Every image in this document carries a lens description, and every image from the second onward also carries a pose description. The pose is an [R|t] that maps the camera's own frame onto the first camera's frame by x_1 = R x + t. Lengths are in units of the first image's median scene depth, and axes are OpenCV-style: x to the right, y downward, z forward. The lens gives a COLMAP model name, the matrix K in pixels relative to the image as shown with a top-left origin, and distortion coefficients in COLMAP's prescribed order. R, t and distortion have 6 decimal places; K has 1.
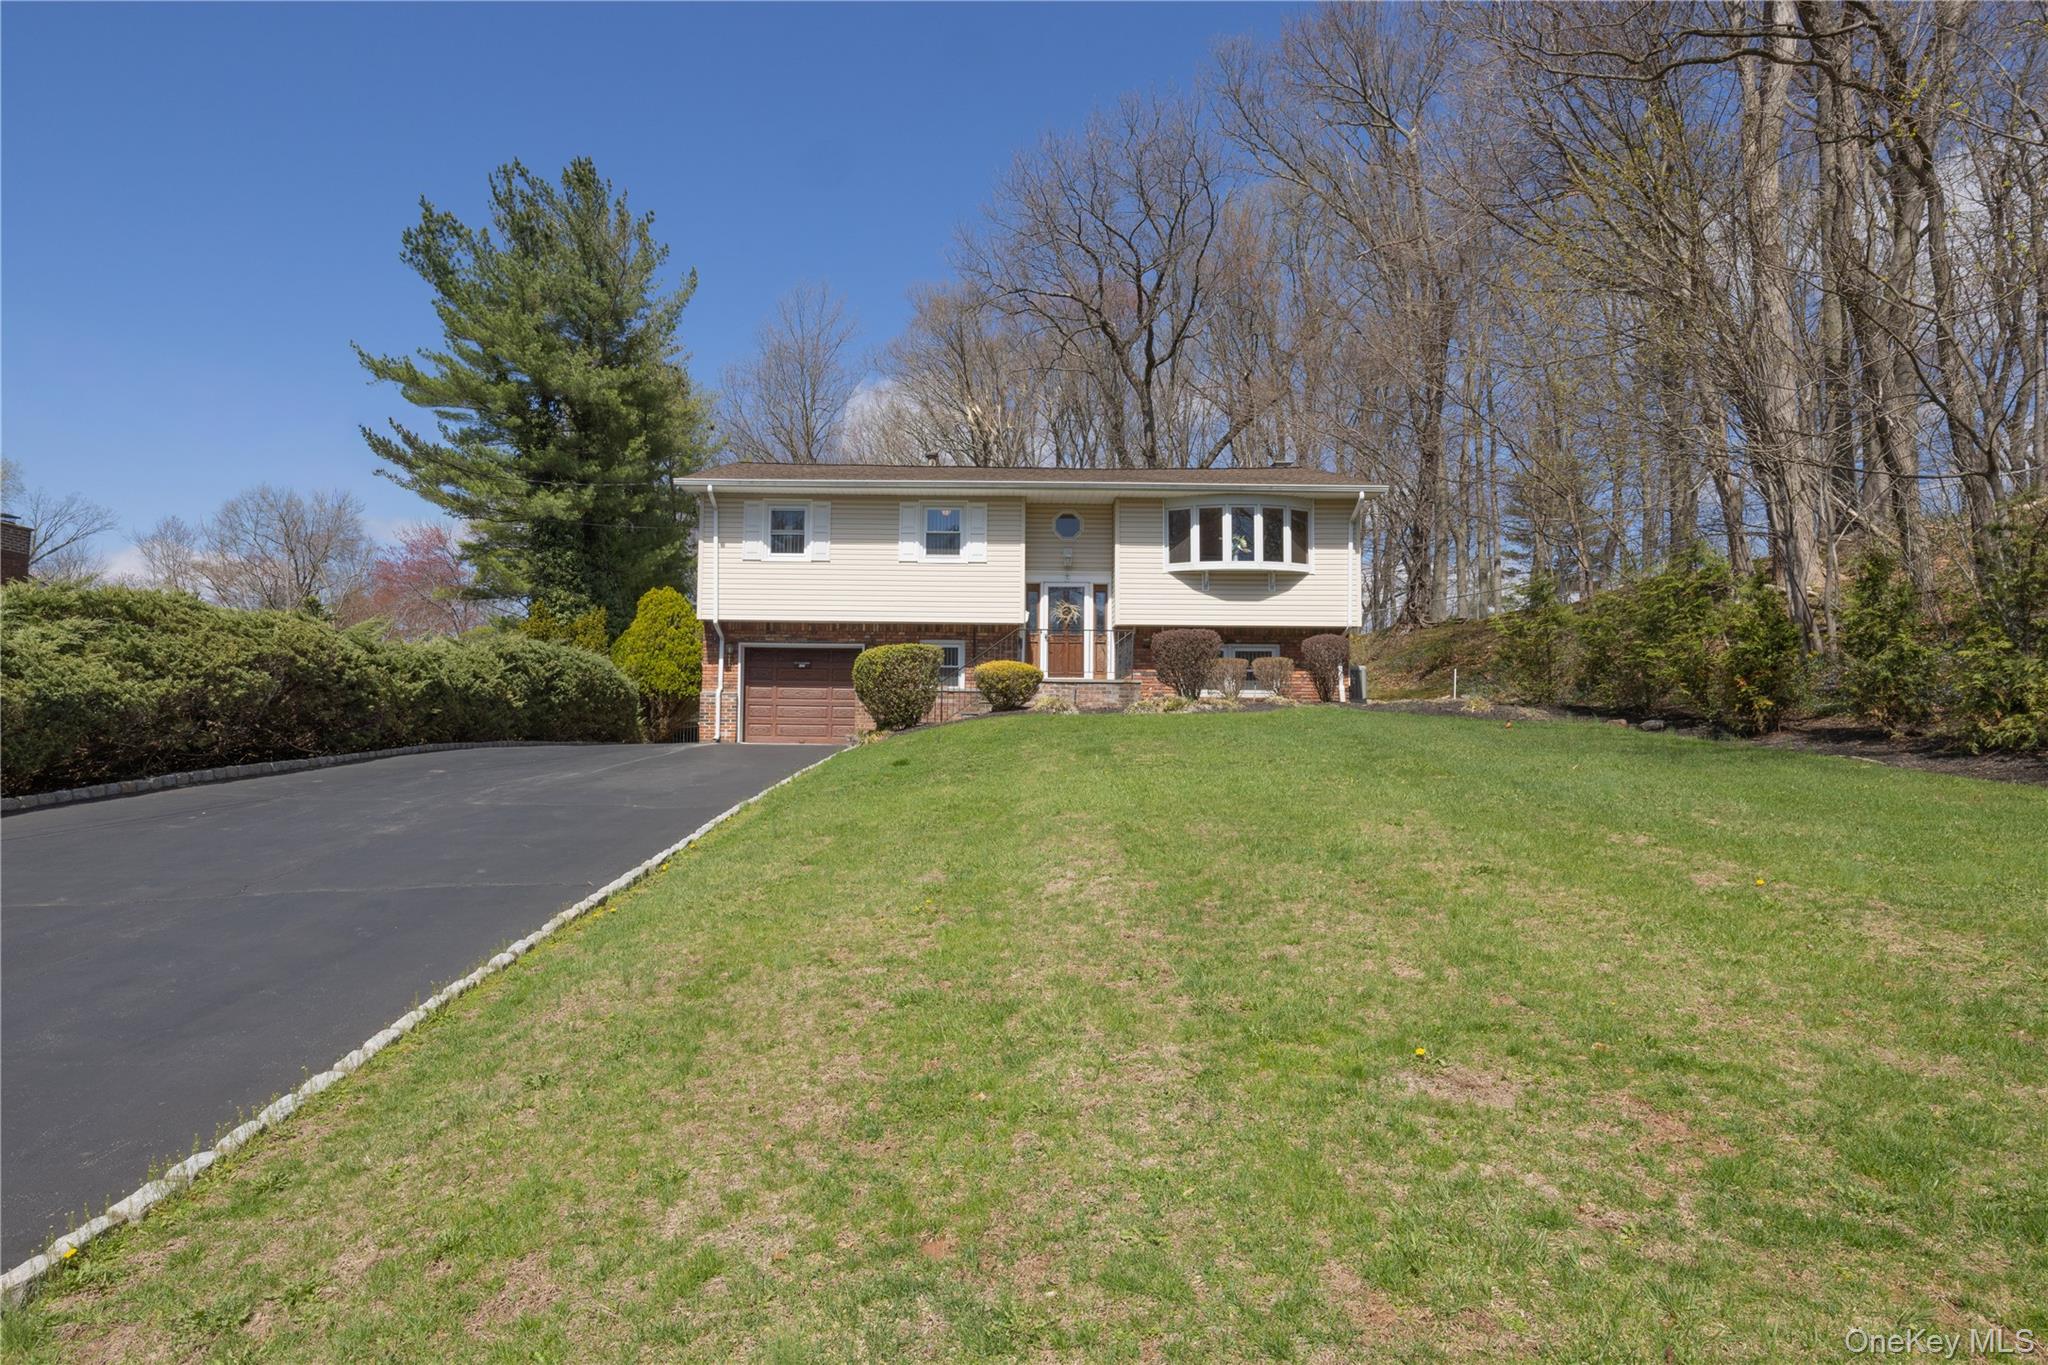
lens RADIAL K [[1120.5, 0, 1025.4], [0, 1120.5, 670.4], [0, 0, 1]] dist [-0.001763, 0.000408]
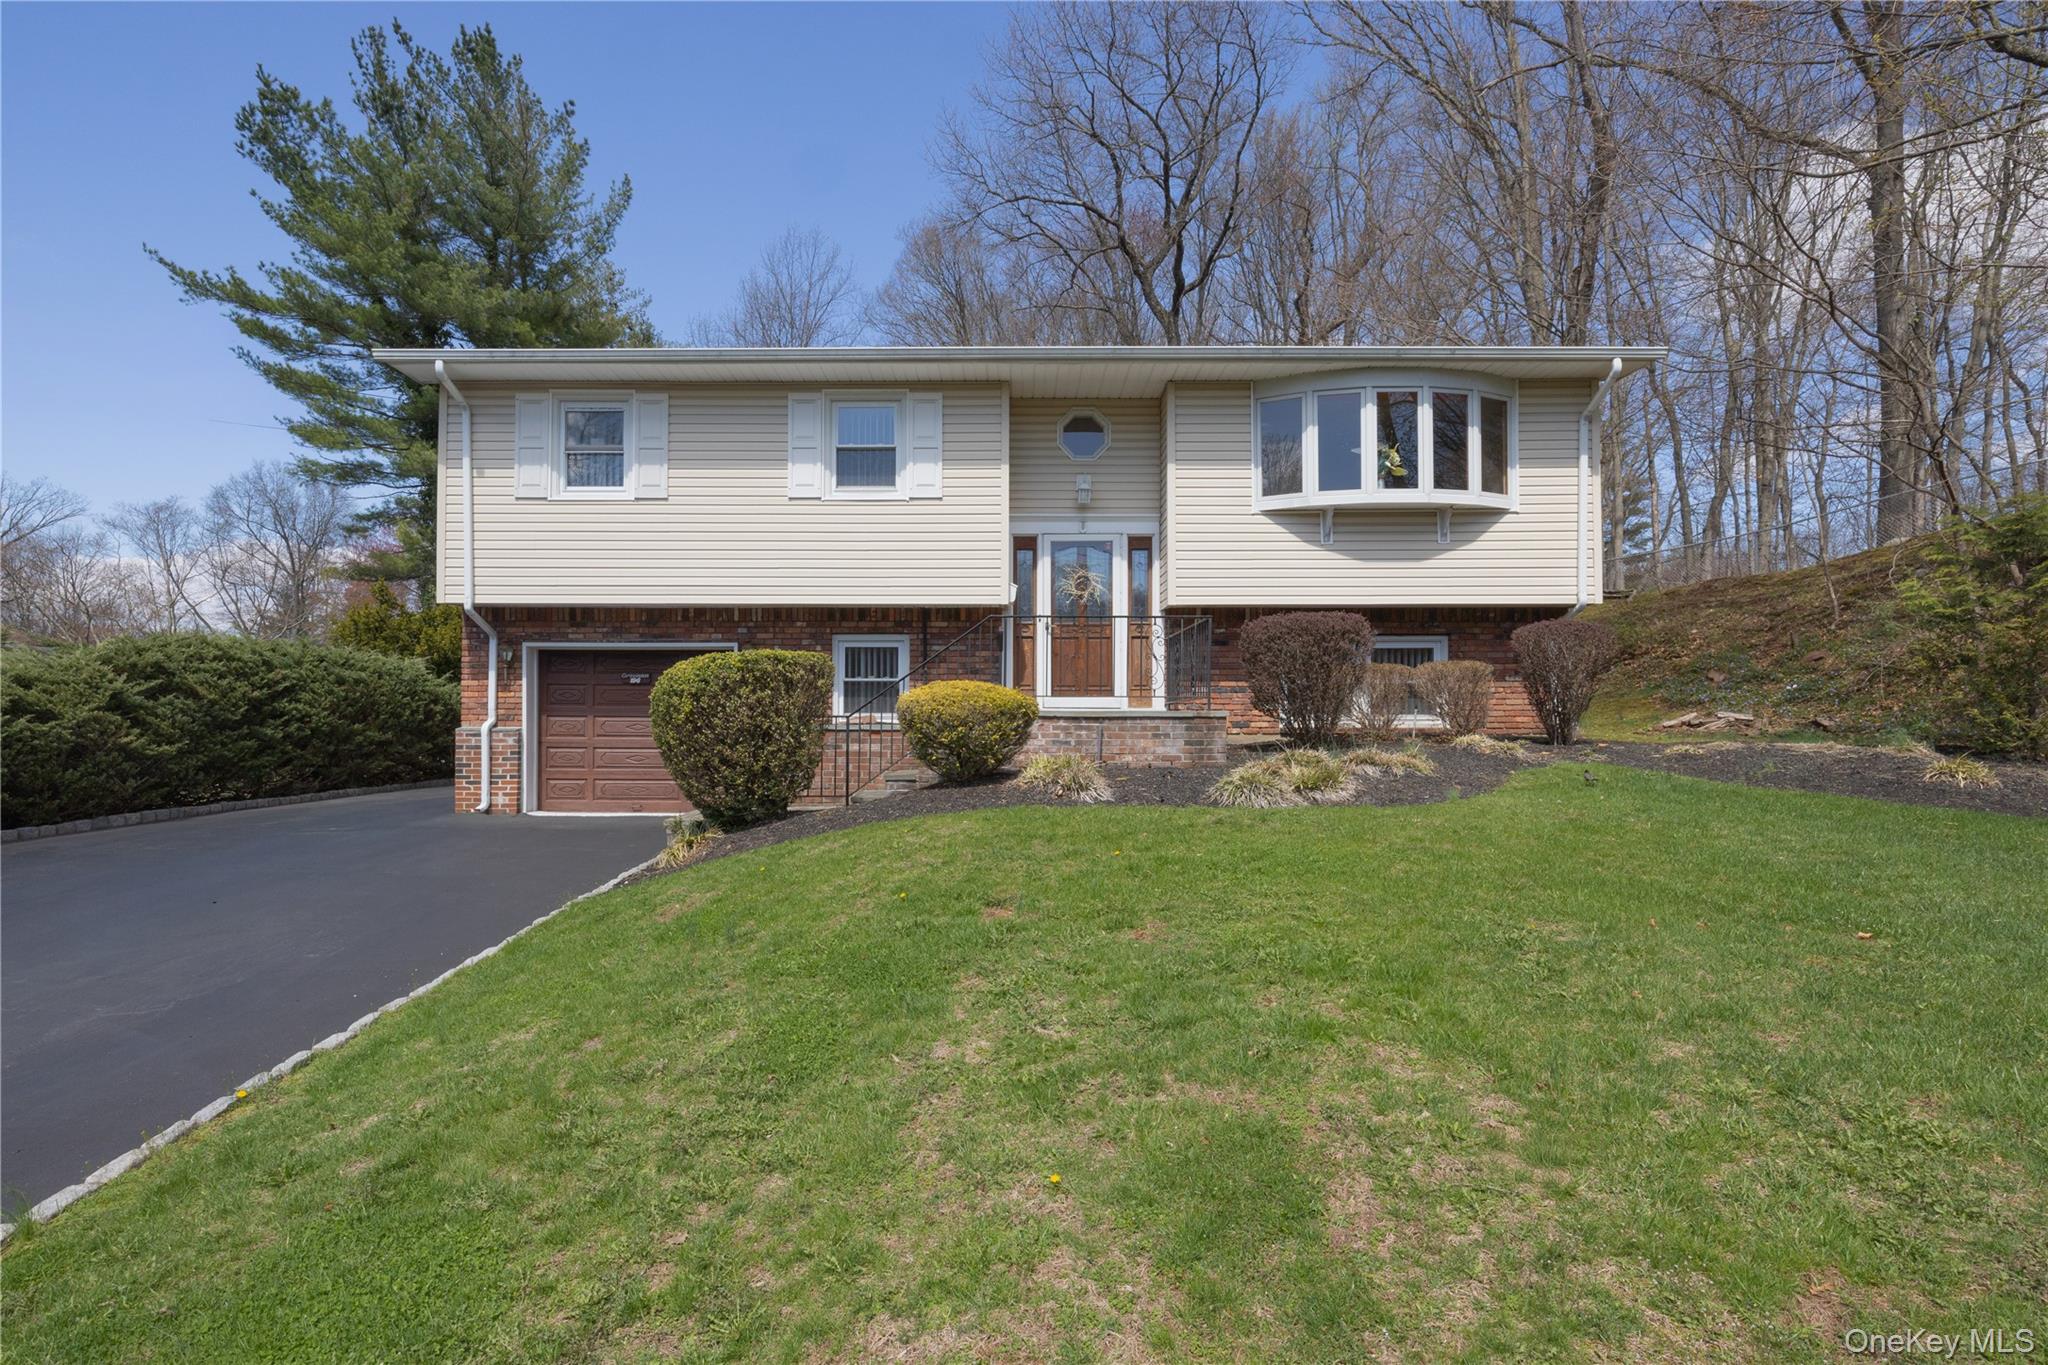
lens RADIAL K [[1039.4, 0, 1021.8], [0, 1039.4, 700.0], [0, 0, 1]] dist [-0.000575, -0.001037]
pose [[0.999783, -0.008506, -0.018996, 0.015077], [0.009488, 0.998589, 0.052249, -0.020713], [0.018525, -0.052418, 0.998453, 0.464391]]
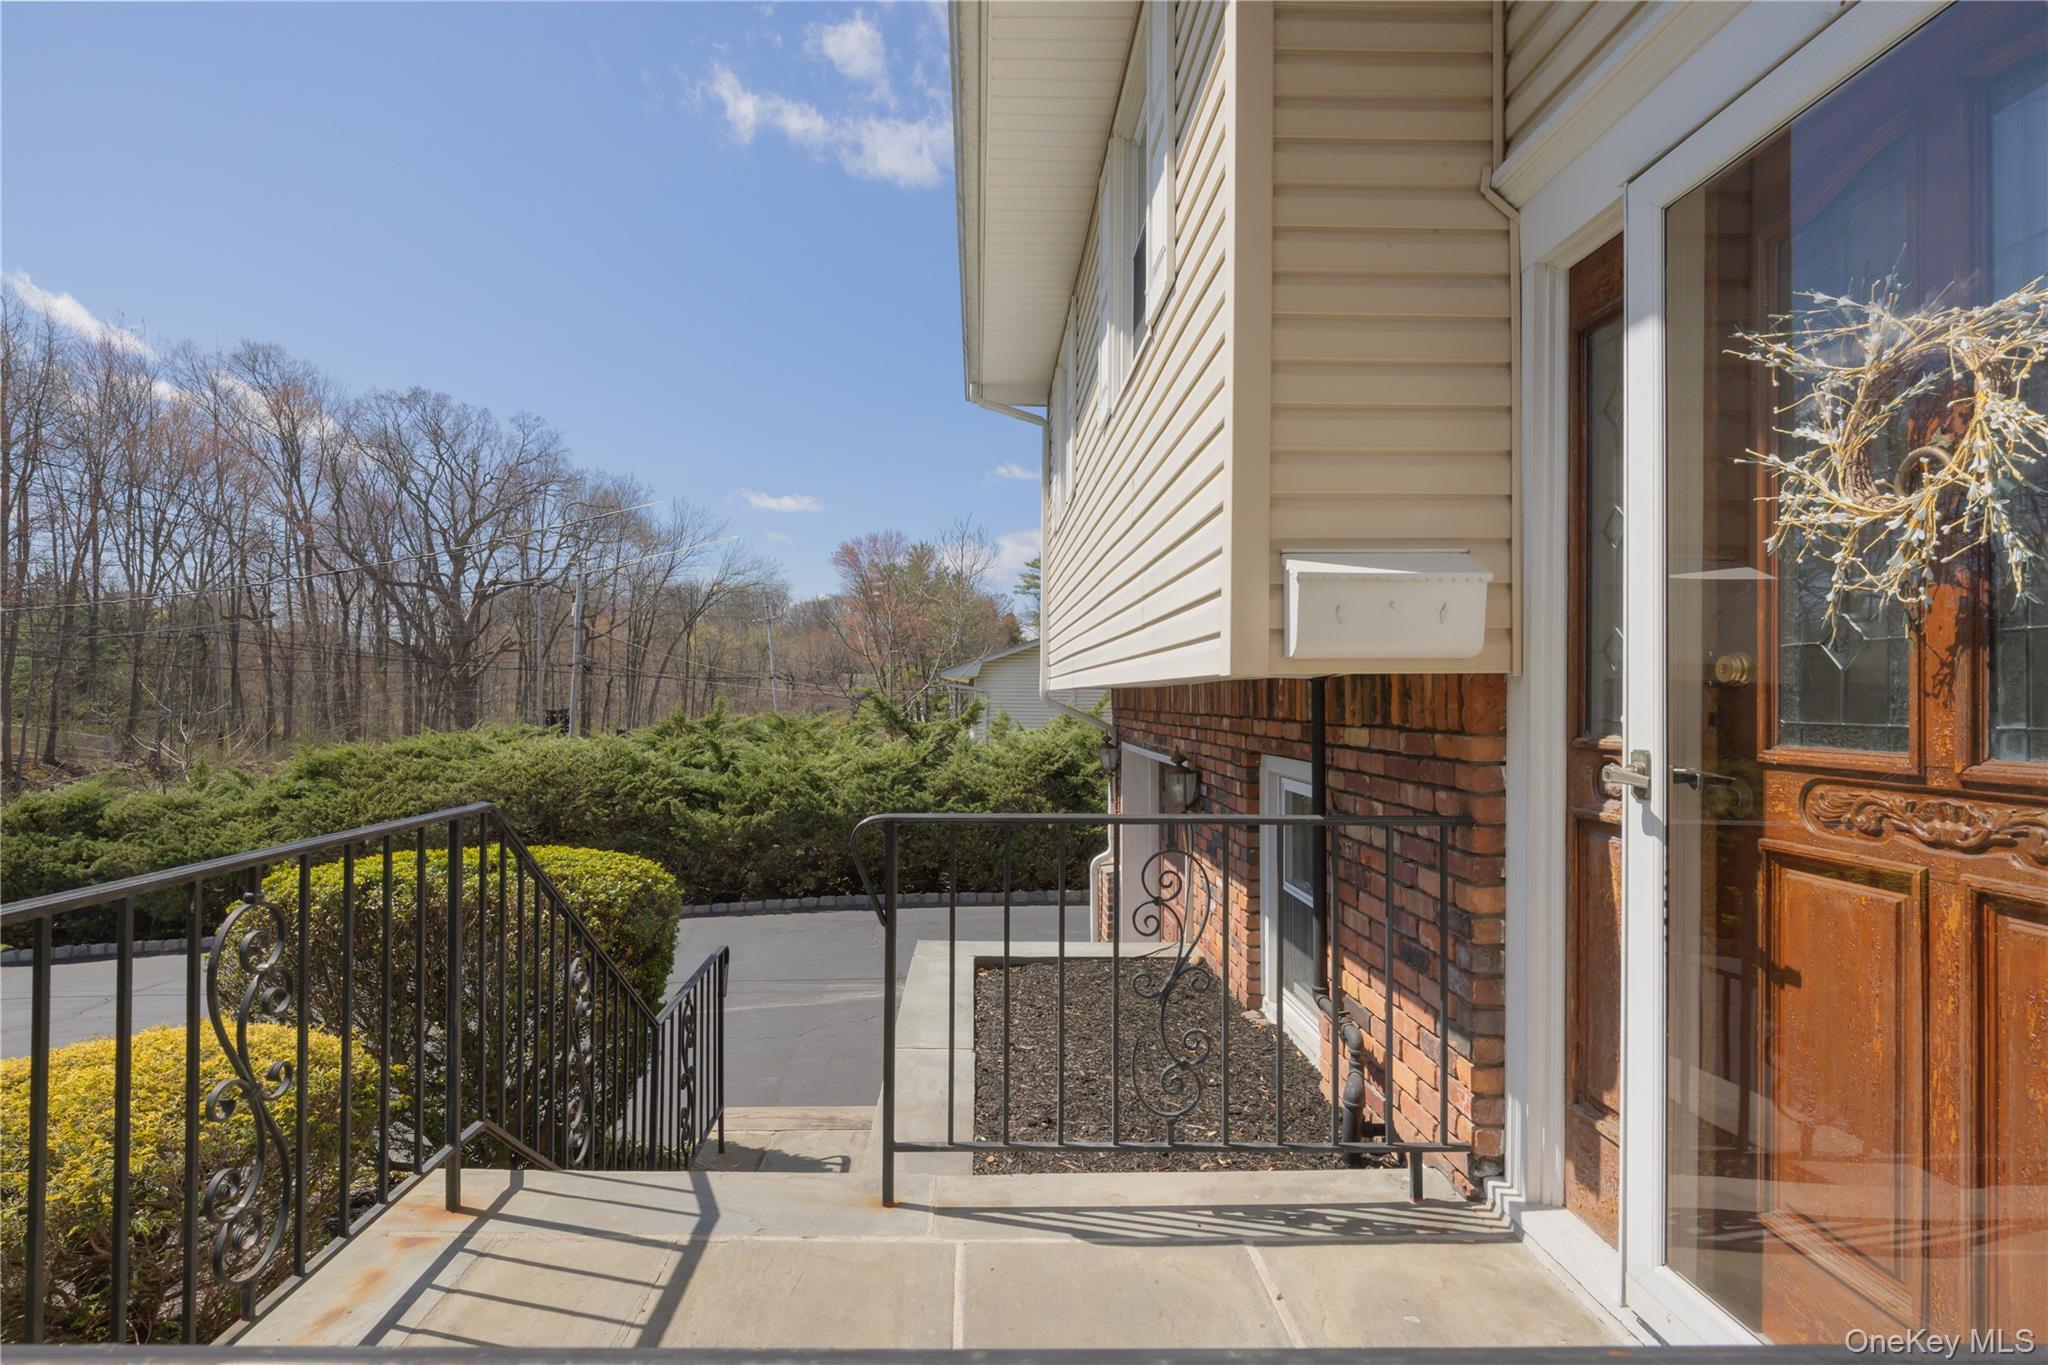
lens RADIAL K [[1039.4, 0, 1016.0], [0, 1039.4, 683.4], [0, 0, 1]] dist [-0.000575, -0.001037]
pose [[0.010956, -0.021372, -0.999712, 0.104606], [0.067936, 0.997477, -0.020580, -0.039991], [0.997630, -0.067691, 0.012380, 0.966474]]
